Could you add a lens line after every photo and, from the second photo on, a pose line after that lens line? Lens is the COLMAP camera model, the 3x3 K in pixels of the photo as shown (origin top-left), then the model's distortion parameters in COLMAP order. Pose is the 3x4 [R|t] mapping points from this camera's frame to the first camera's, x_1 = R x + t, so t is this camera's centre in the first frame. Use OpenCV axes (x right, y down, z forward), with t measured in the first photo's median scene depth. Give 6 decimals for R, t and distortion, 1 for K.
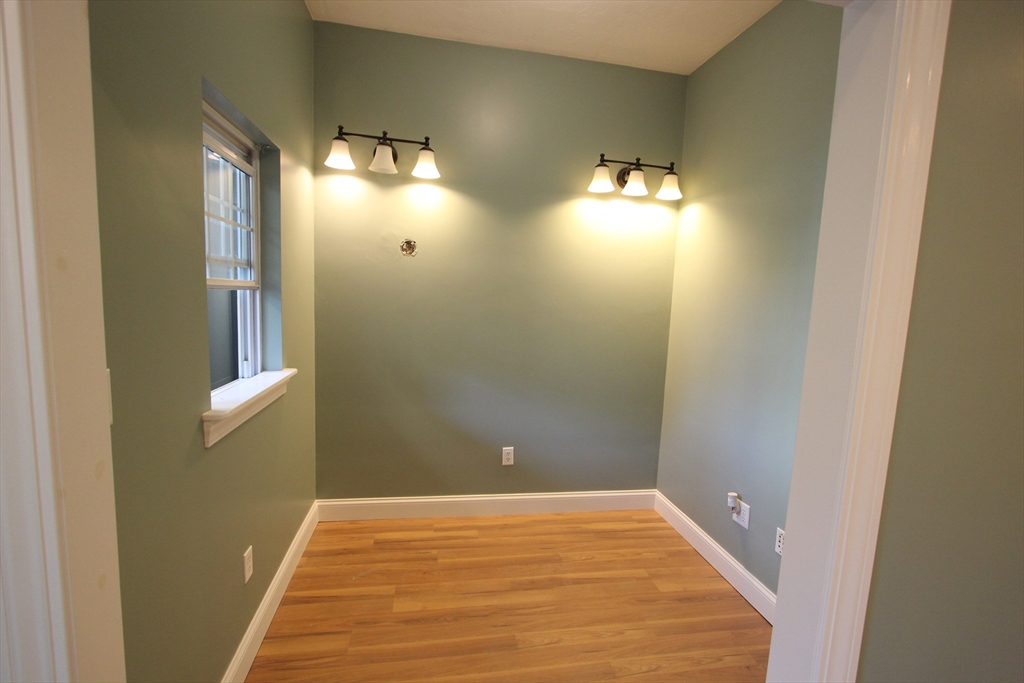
lens RADIAL K [[470.7, 0, 516.6], [0, 470.7, 345.3], [0, 0, 1]] dist [-0.015041, 0.001010]
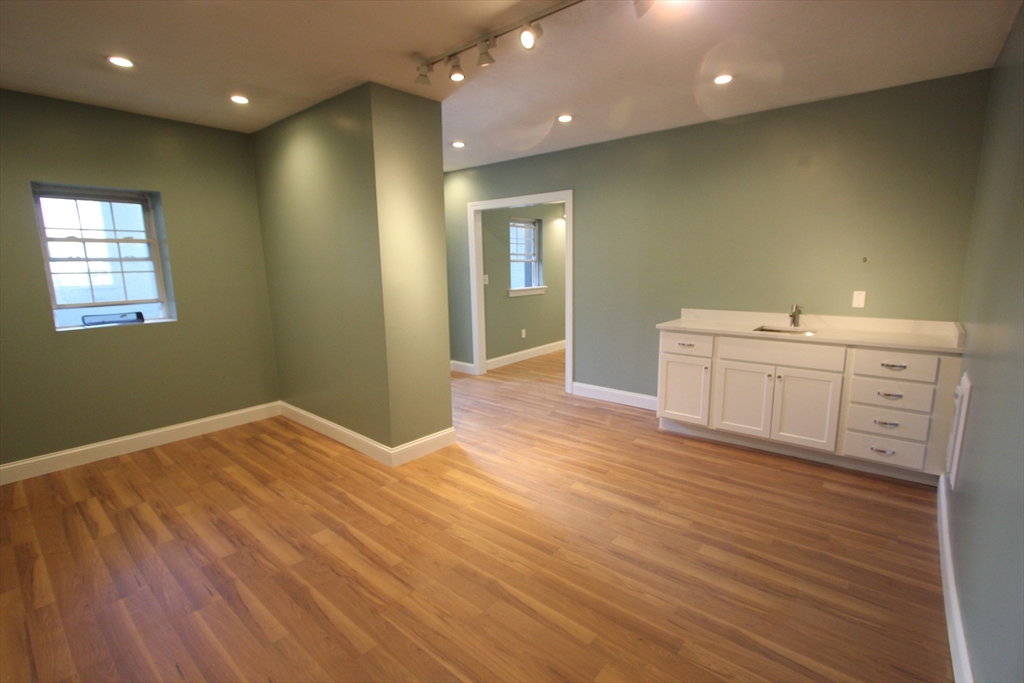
lens RADIAL K [[470.7, 0, 515.4], [0, 470.7, 341.5], [0, 0, 1]] dist [-0.015041, 0.001010]
pose [[0.637464, 0.076592, -0.766663, 1.473904], [-0.038689, 0.996973, 0.067432, 0.171594], [0.769508, -0.013324, 0.638498, -0.962734]]
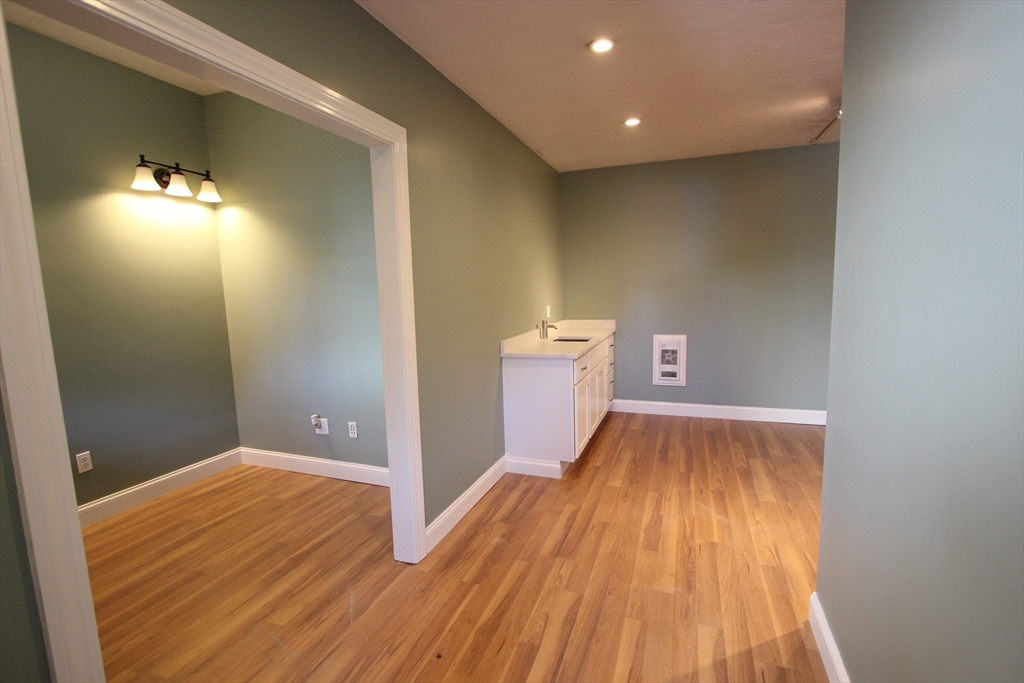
lens RADIAL K [[470.7, 0, 513.9], [0, 470.7, 345.5], [0, 0, 1]] dist [-0.015041, 0.001010]
pose [[0.506489, -0.168937, 0.845535, -0.362013], [0.142278, 0.983551, 0.111286, 0.025903], [-0.850427, 0.063936, 0.522194, -0.258878]]
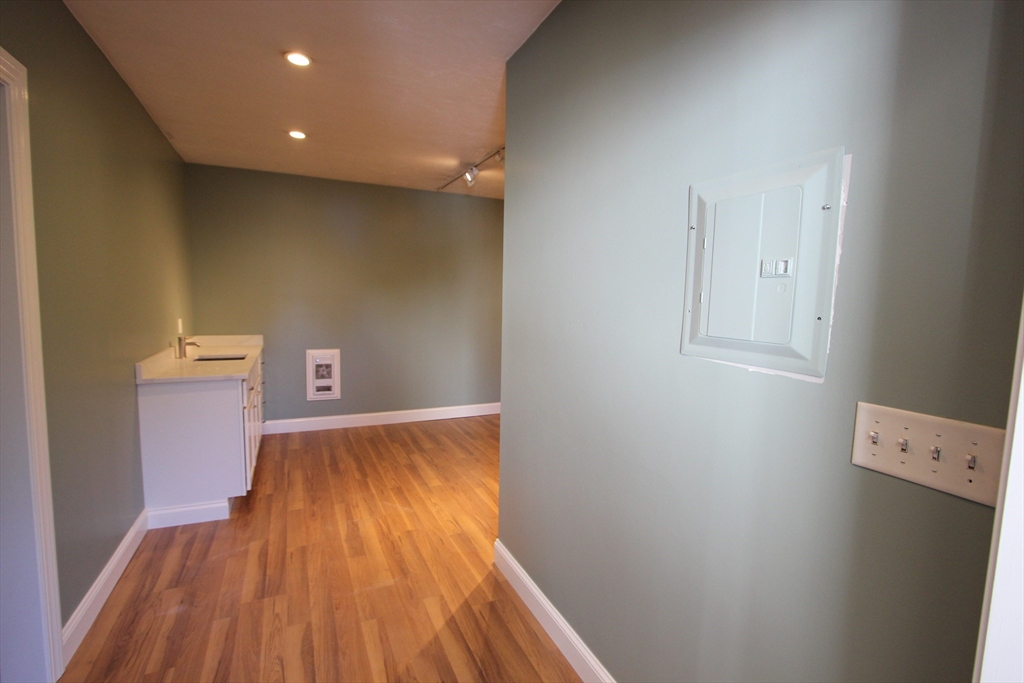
lens RADIAL K [[470.7, 0, 513.9], [0, 470.7, 344.6], [0, 0, 1]] dist [-0.015041, 0.001010]
pose [[-0.259029, -0.145639, 0.954826, -0.444357], [0.066440, 0.983538, 0.168043, -0.001032], [-0.963582, 0.106967, -0.245088, -0.105809]]
